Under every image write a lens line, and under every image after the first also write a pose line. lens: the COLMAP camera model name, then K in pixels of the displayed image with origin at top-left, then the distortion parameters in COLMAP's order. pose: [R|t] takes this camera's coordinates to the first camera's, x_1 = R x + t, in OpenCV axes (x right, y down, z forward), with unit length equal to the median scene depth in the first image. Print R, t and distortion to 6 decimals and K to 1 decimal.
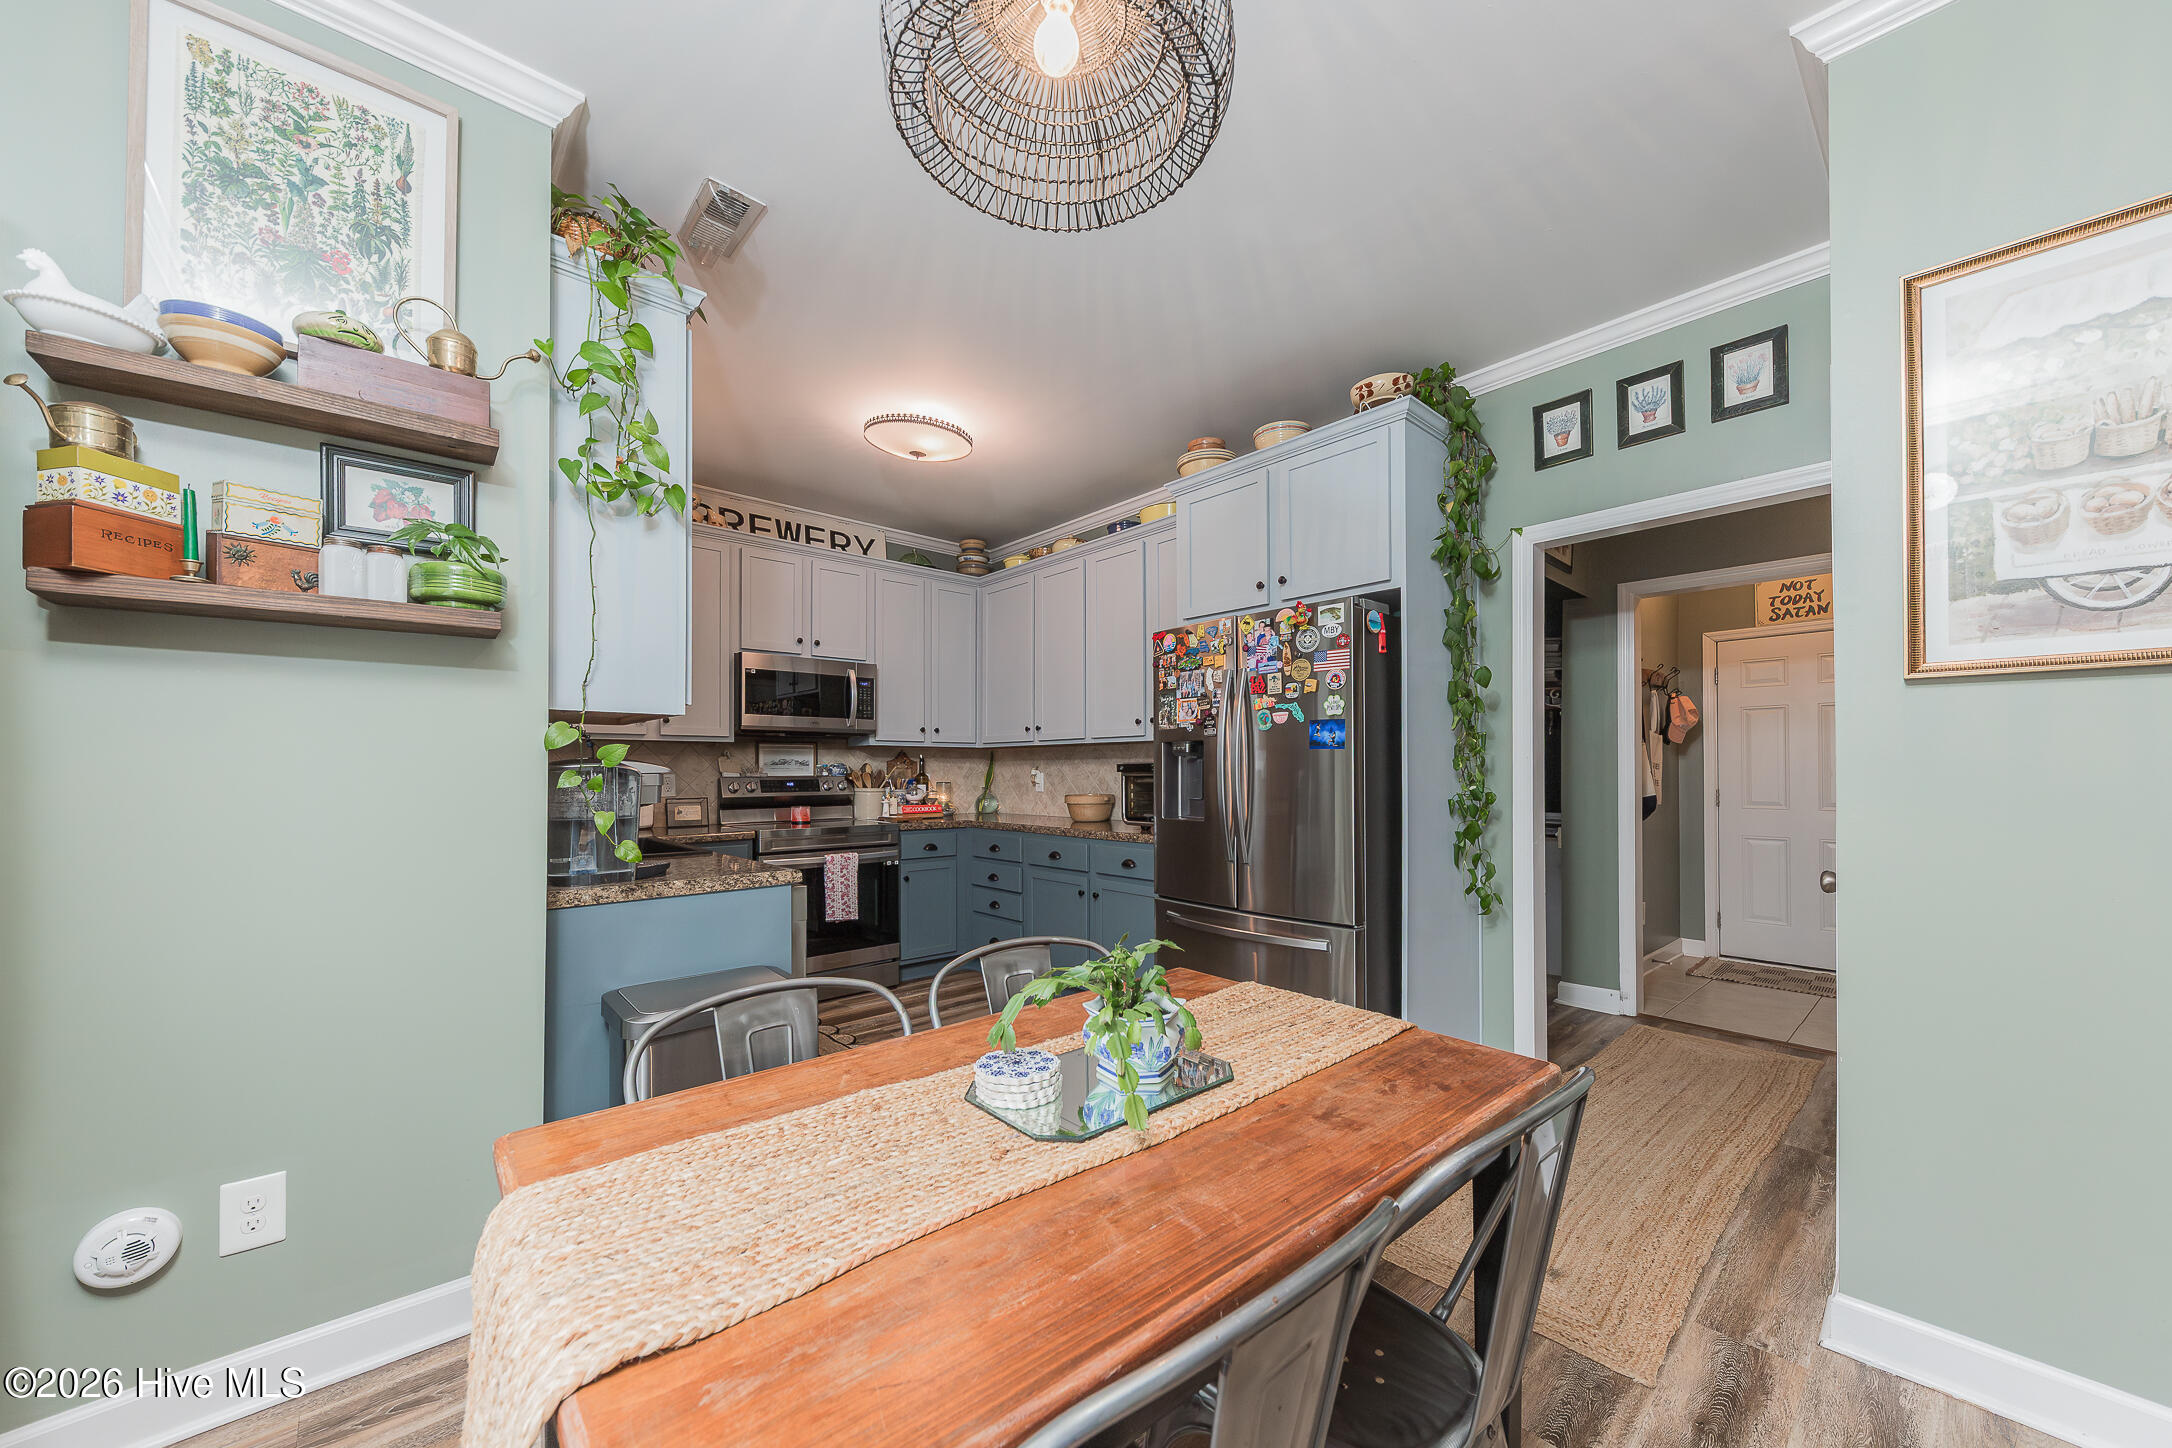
lens RADIAL K [[787.4, 0, 1068.8], [0, 787.4, 769.1], [0, 0, 1]] dist [0.003082, -0.003114]
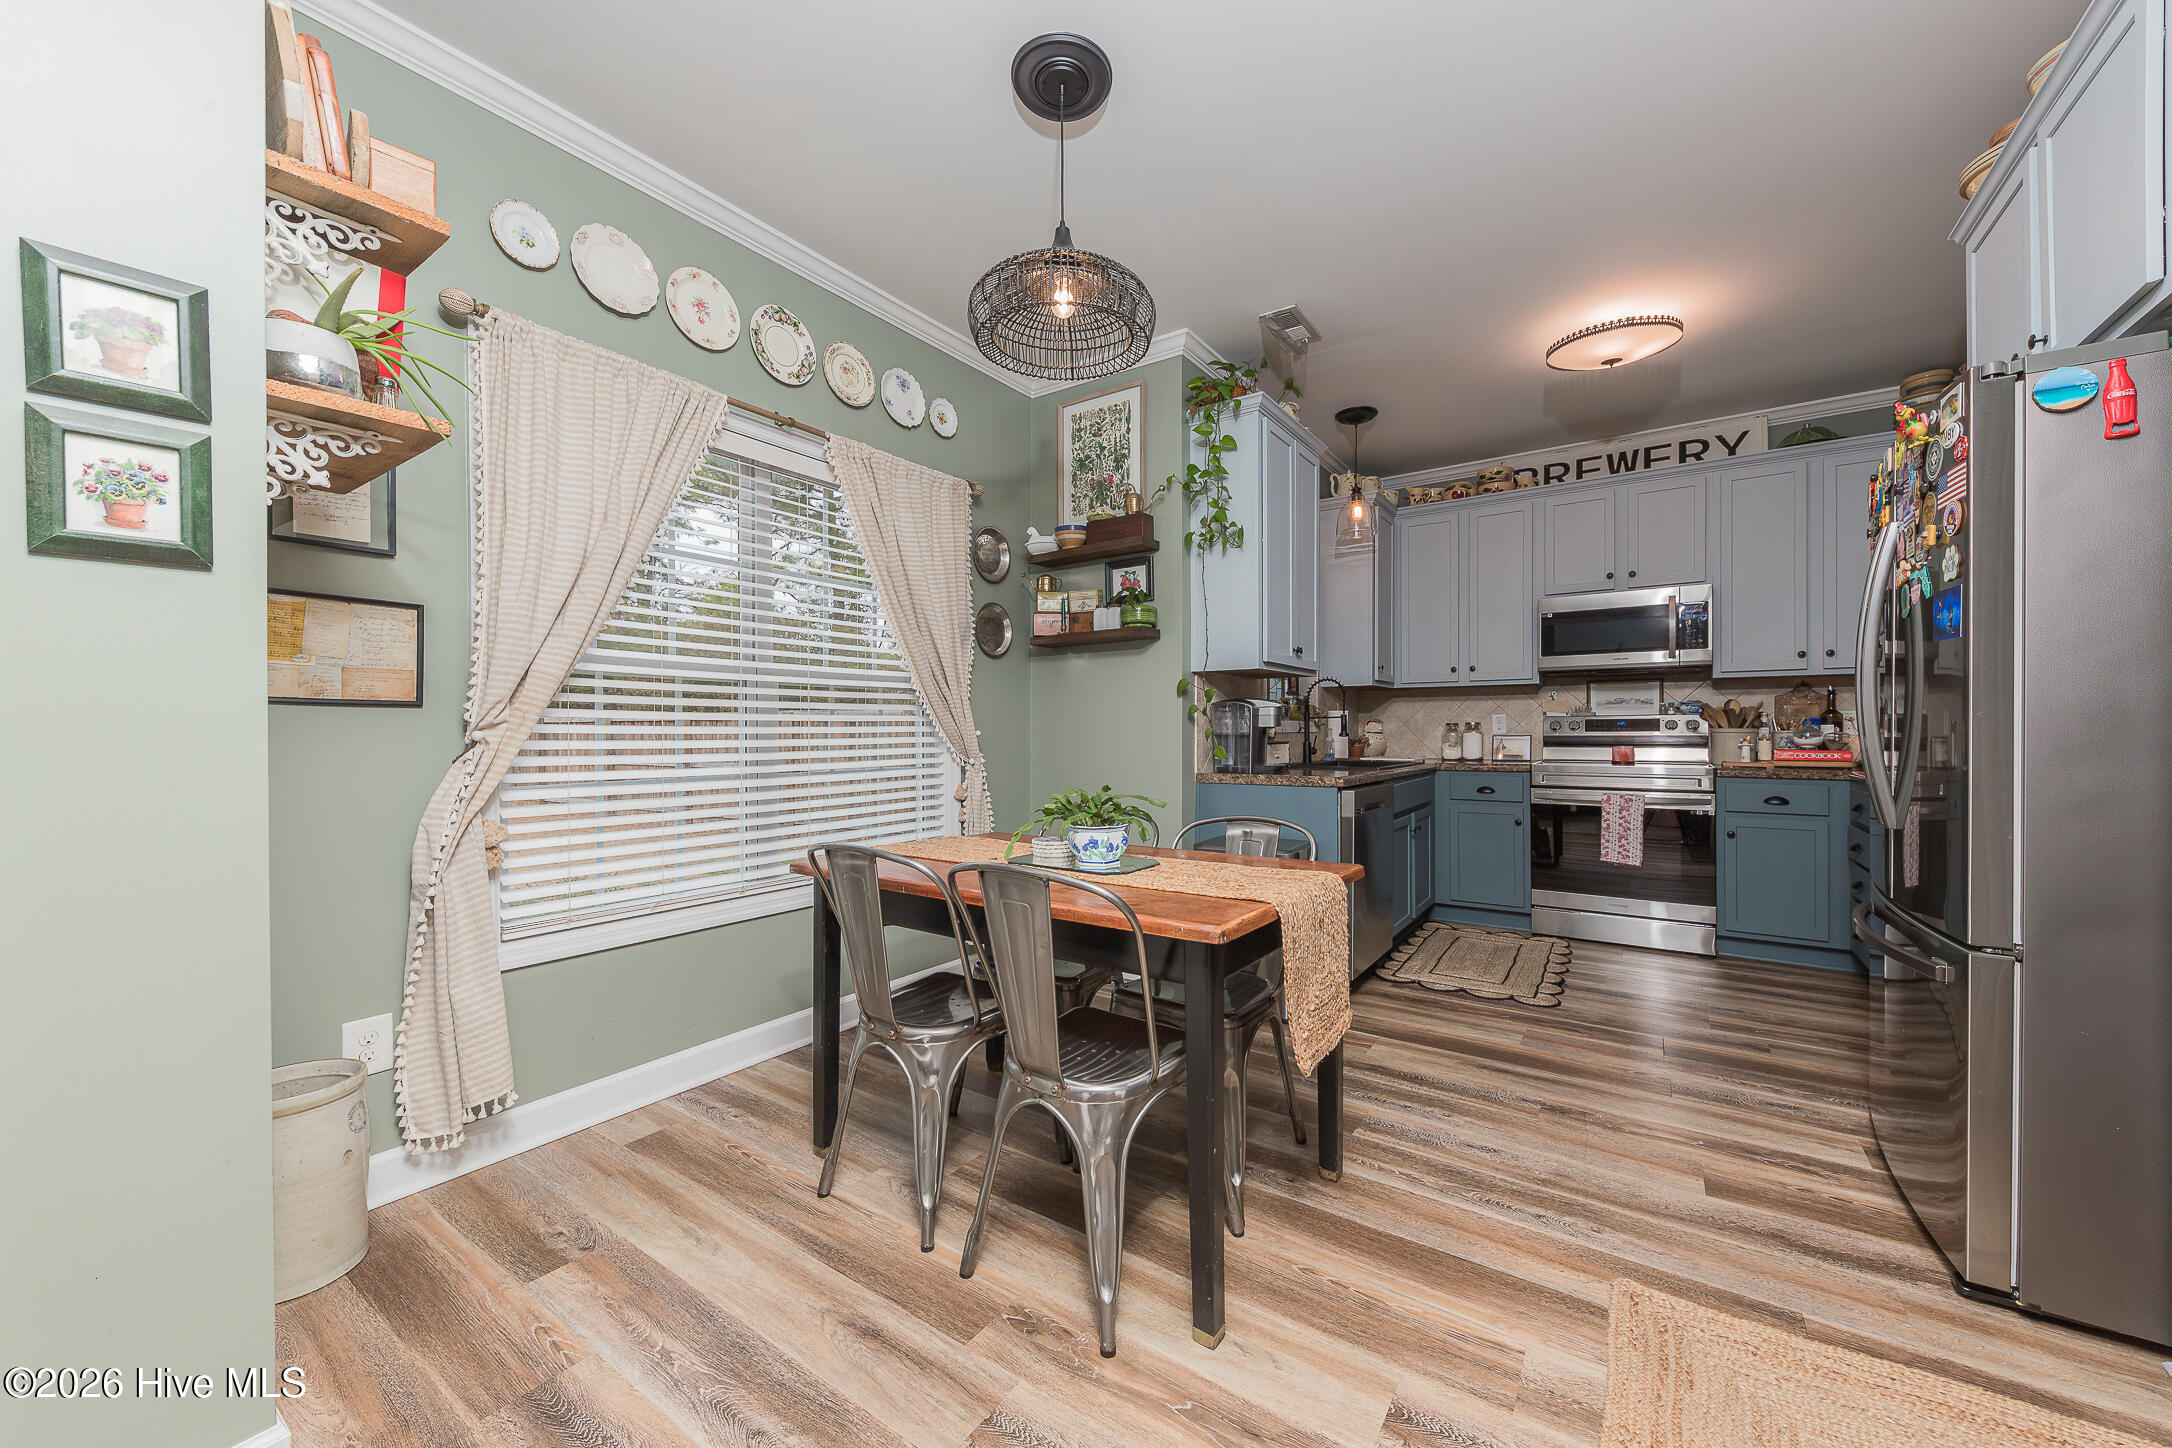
lens RADIAL K [[787.4, 0, 1087.8], [0, 787.4, 738.2], [0, 0, 1]] dist [0.003082, -0.003114]
pose [[0.263227, 0.010138, -0.964681, 0.604350], [0.004974, 0.999917, 0.011866, 0.032619], [0.964721, -0.007921, 0.263155, 0.166727]]
